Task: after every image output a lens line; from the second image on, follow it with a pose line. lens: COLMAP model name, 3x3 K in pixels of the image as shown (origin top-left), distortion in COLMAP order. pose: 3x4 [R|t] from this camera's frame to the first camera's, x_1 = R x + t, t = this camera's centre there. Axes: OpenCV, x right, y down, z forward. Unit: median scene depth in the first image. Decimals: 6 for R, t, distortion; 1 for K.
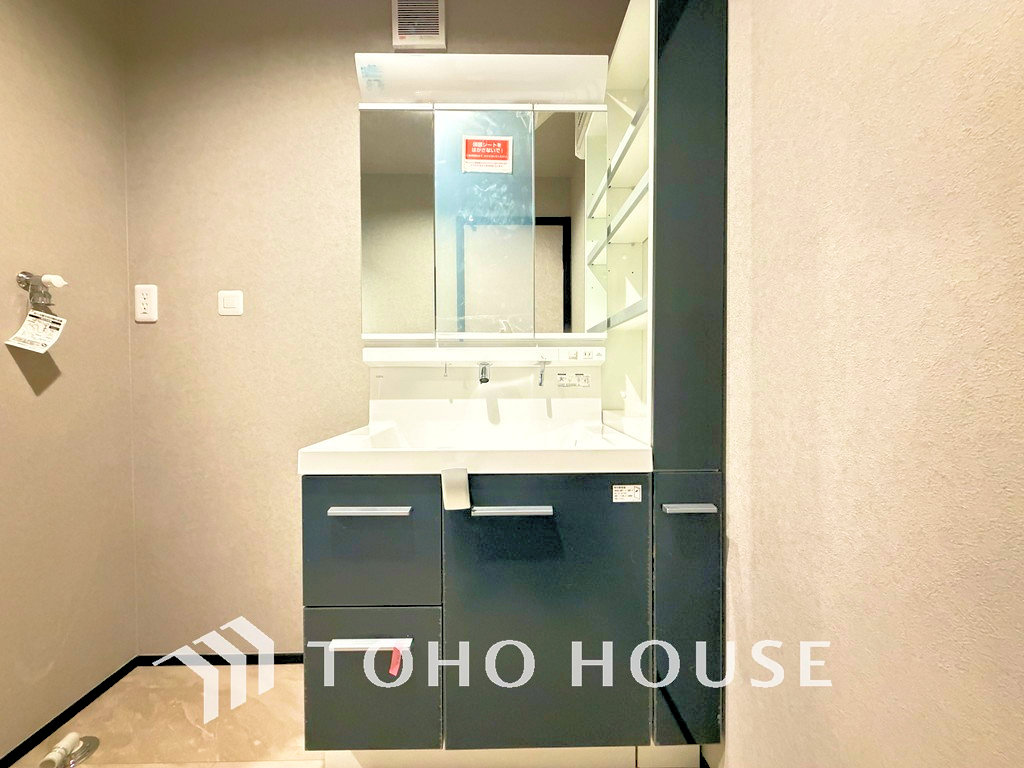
lens RADIAL K [[408.0, 0, 508.7], [0, 408.0, 383.6], [0, 0, 1]] dist [0.000827, 0.000168]
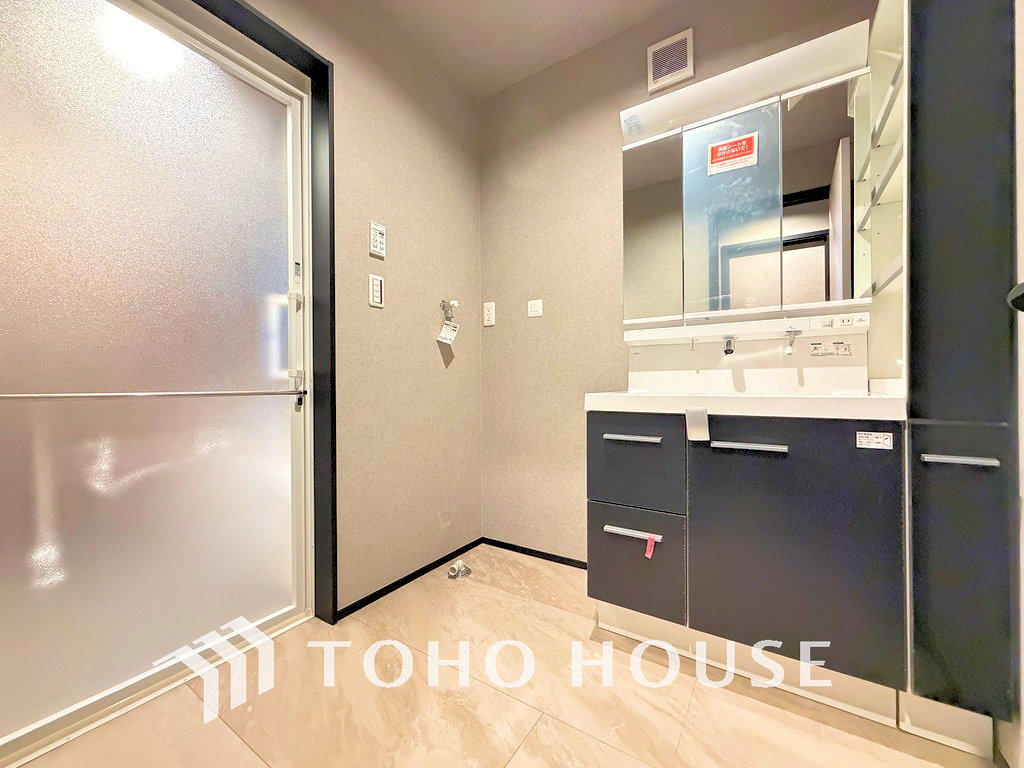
lens RADIAL K [[408.0, 0, 508.7], [0, 408.0, 383.6], [0, 0, 1]] dist [0.000827, 0.000168]
pose [[0.828309, -0.000532, -0.560271, 0.069733], [-0.008513, 0.999872, -0.013534, 0.102896], [0.560207, 0.015980, 0.828199, -0.290737]]
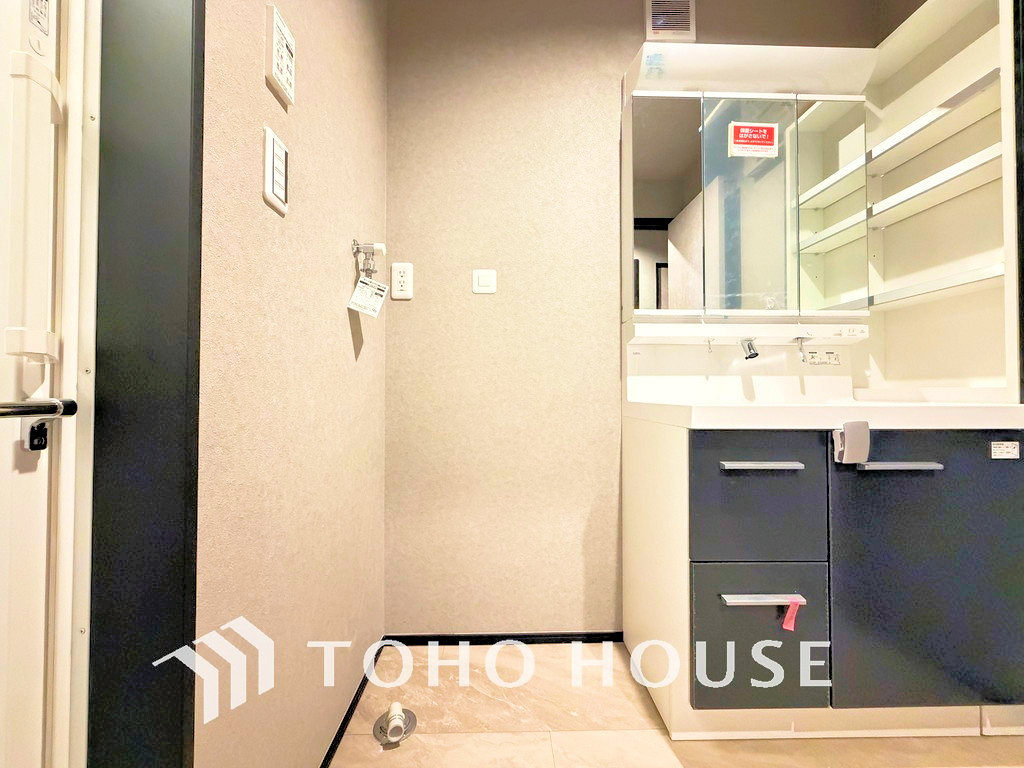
lens RADIAL K [[408.0, 0, 508.7], [0, 408.0, 383.6], [0, 0, 1]] dist [0.000827, 0.000168]
pose [[0.999905, 0.006943, 0.011939, -0.688295], [-0.006459, 0.999174, -0.040129, 0.107581], [-0.012208, 0.040048, 0.999123, -0.011855]]
